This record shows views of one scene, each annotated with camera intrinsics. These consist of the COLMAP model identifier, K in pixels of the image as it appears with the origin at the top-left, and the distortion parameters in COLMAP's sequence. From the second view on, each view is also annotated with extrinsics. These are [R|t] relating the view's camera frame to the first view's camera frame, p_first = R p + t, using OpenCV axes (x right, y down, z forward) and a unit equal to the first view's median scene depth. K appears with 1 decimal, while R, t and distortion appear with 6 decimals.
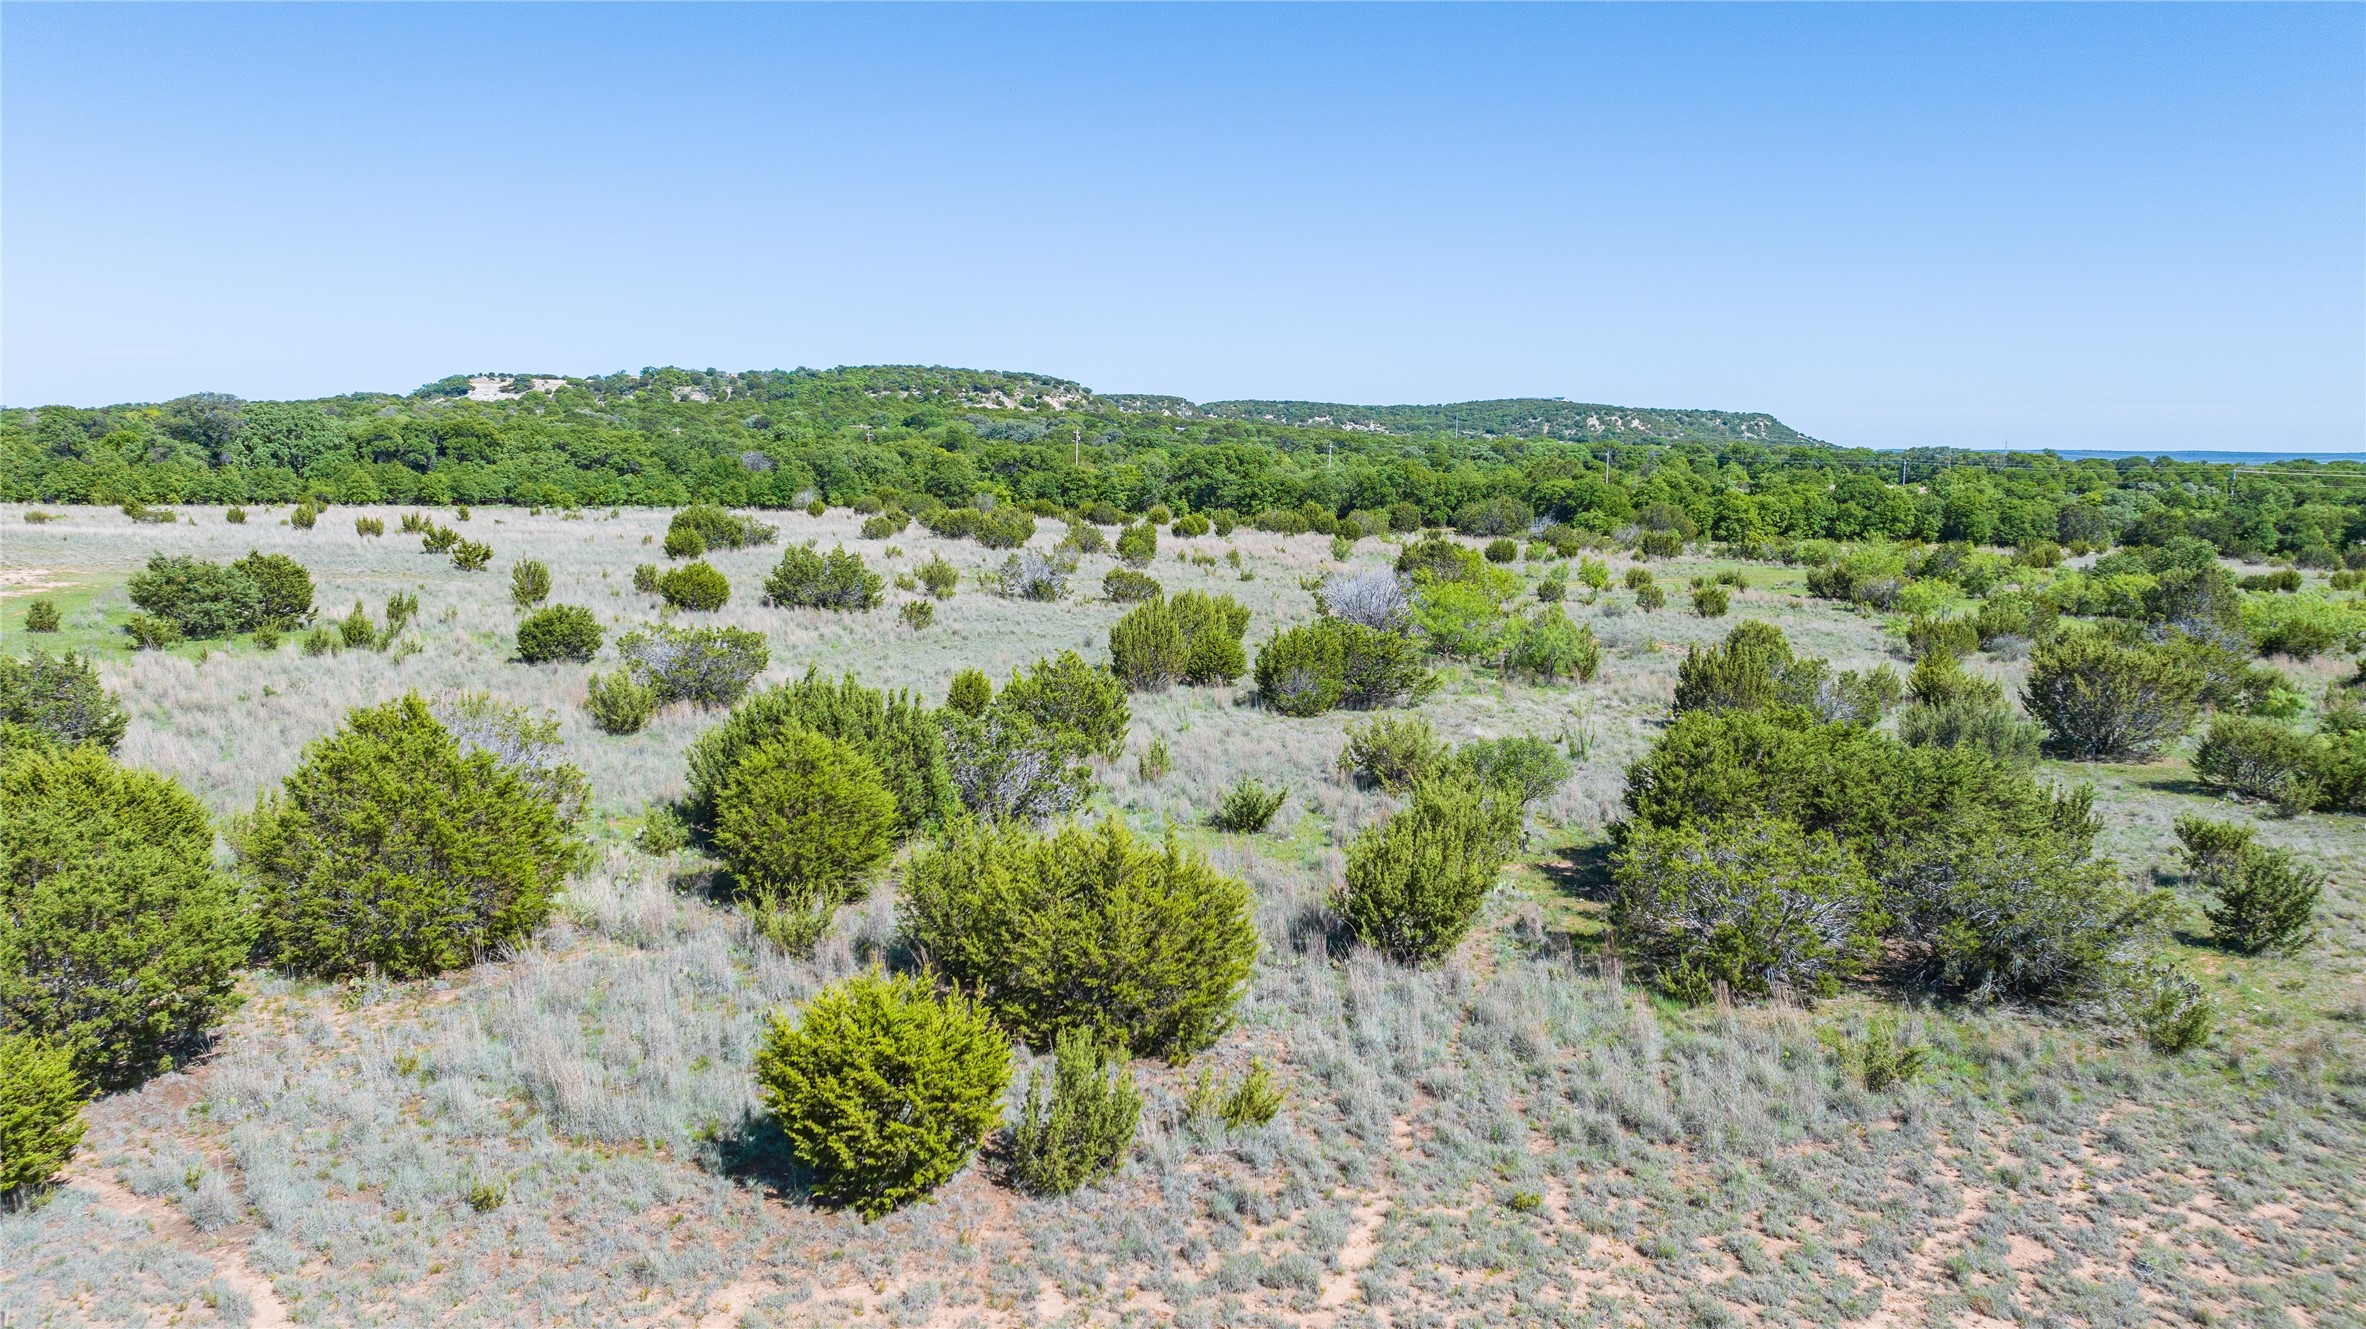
lens RADIAL K [[1664.6, 0, 1195.3], [0, 1664.6, 655.7], [0, 0, 1]] dist [-0.041672, 0.045228]
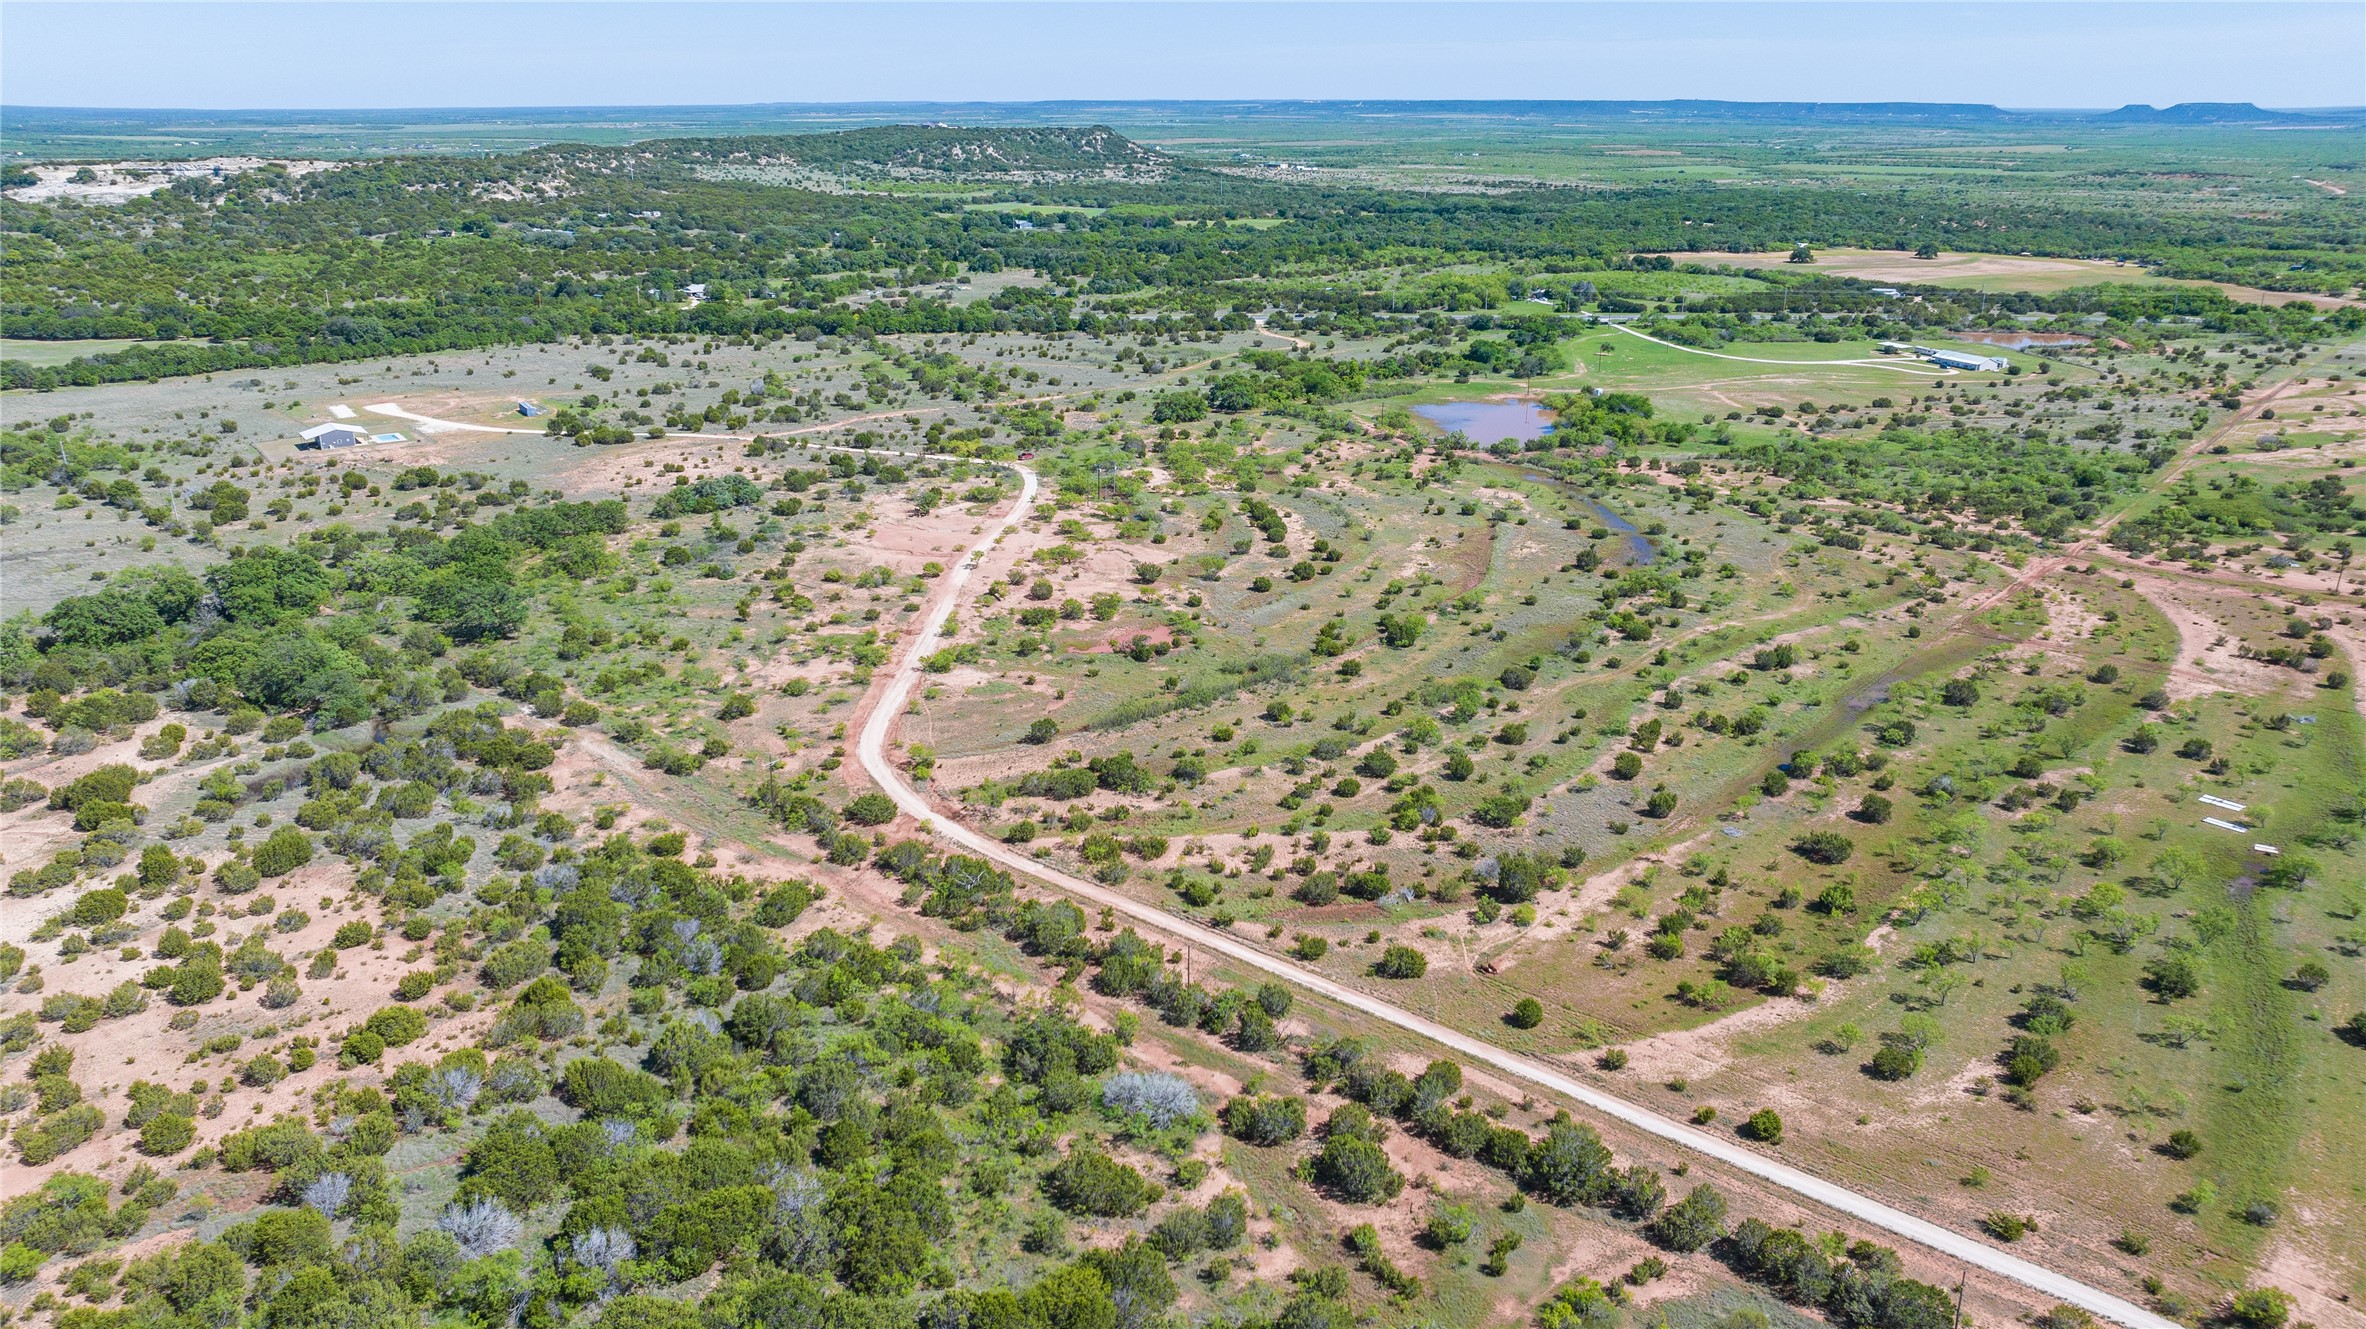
lens RADIAL K [[1664.6, 0, 1188.7], [0, 1664.6, 647.2], [0, 0, 1]] dist [-0.041672, 0.045228]
pose [[0.947124, -0.115506, 0.299357, -0.034713], [0.055092, 0.977645, 0.202917, -0.025731], [-0.316103, -0.175695, 0.932314, -0.553667]]
